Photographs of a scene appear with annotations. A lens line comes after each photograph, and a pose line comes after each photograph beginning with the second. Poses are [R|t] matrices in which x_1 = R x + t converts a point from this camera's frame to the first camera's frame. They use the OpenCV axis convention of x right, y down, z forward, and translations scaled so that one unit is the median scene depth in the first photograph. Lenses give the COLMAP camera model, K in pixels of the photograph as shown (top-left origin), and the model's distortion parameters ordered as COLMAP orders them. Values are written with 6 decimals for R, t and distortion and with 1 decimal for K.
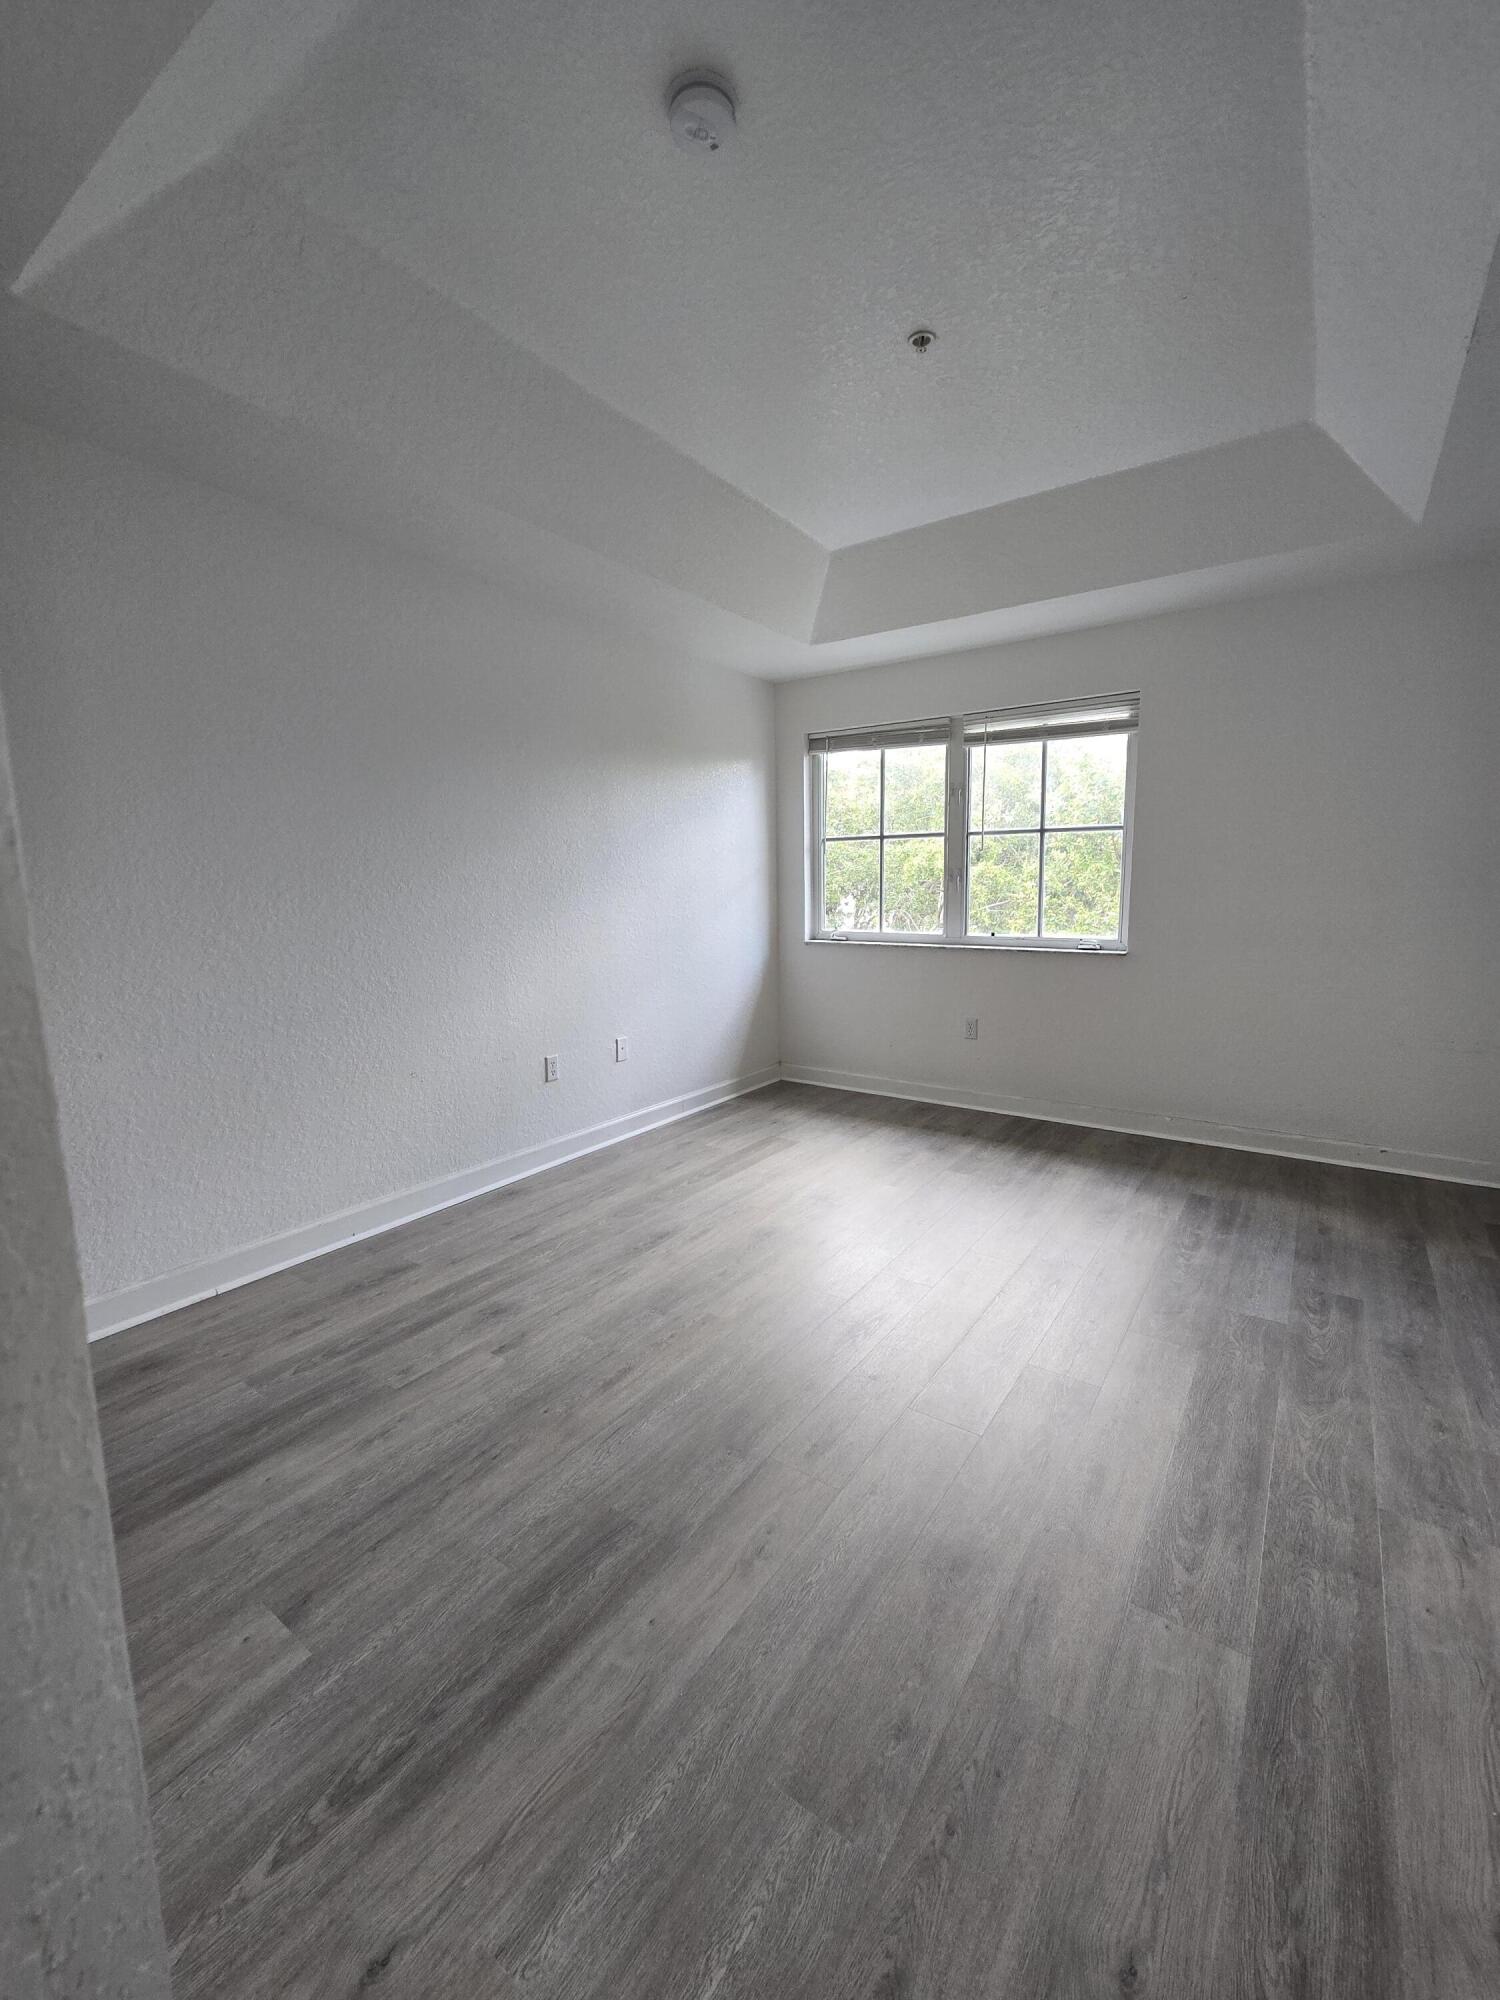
lens RADIAL K [[821.6, 0, 751.3], [0, 821.6, 999.5], [0, 0, 1]] dist [0.002073, -0.000382]
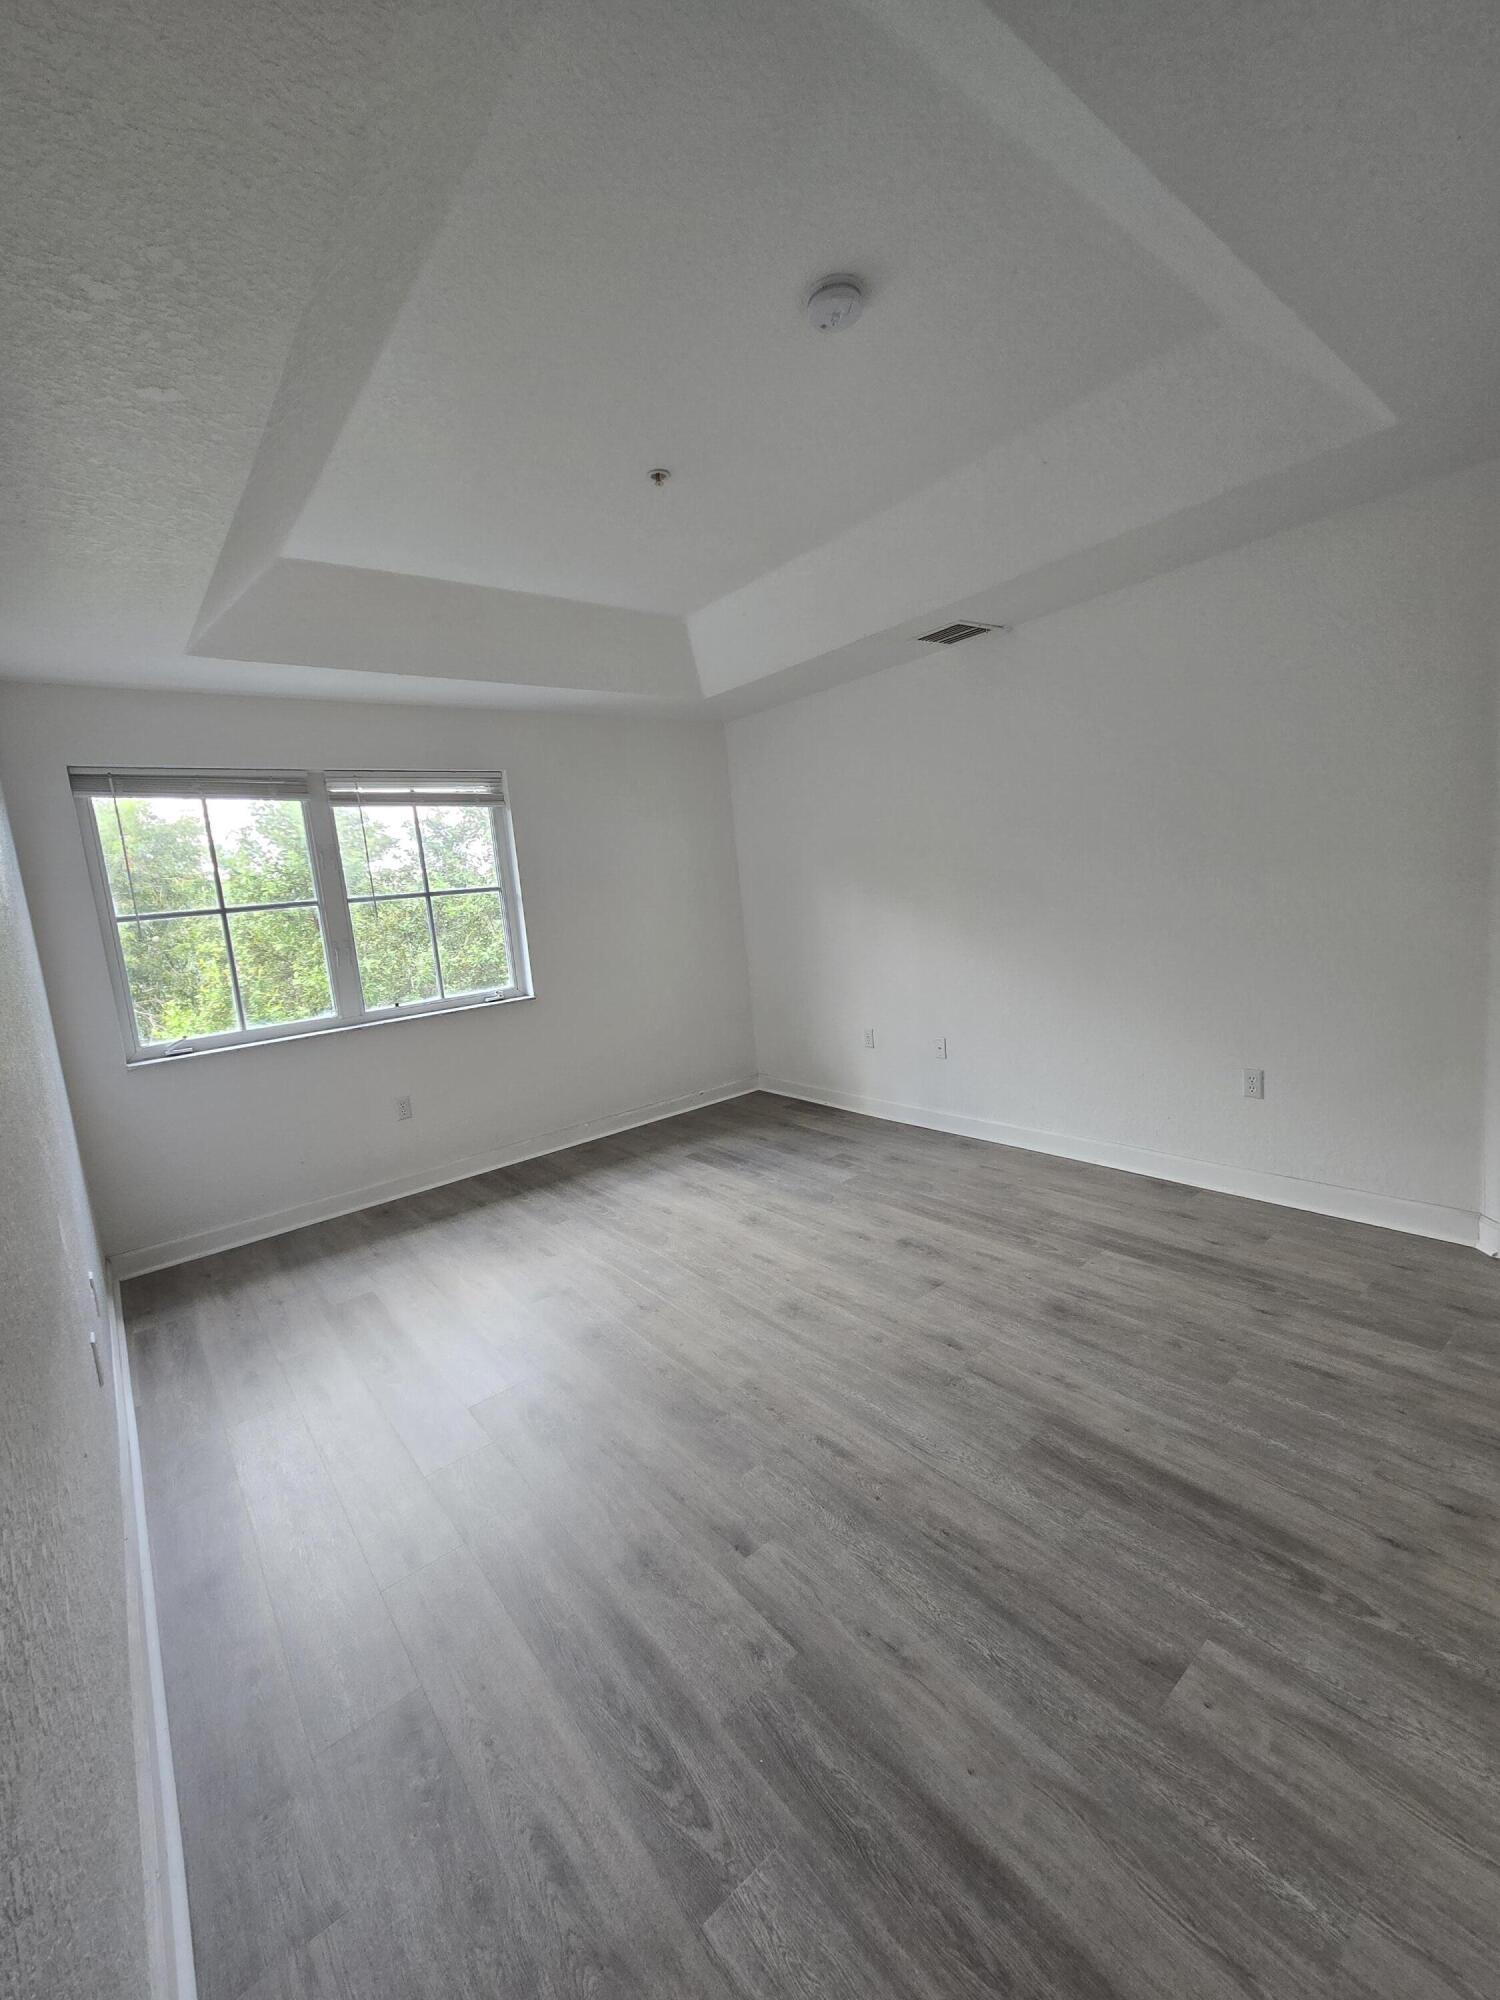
lens RADIAL K [[821.6, 0, 762.3], [0, 821.6, 997.6], [0, 0, 1]] dist [0.002073, -0.000382]
pose [[0.267869, -0.148122, 0.952001, -1.002183], [0.226167, 0.970168, 0.087311, -0.152742], [-0.936533, 0.191924, 0.293378, 0.674130]]
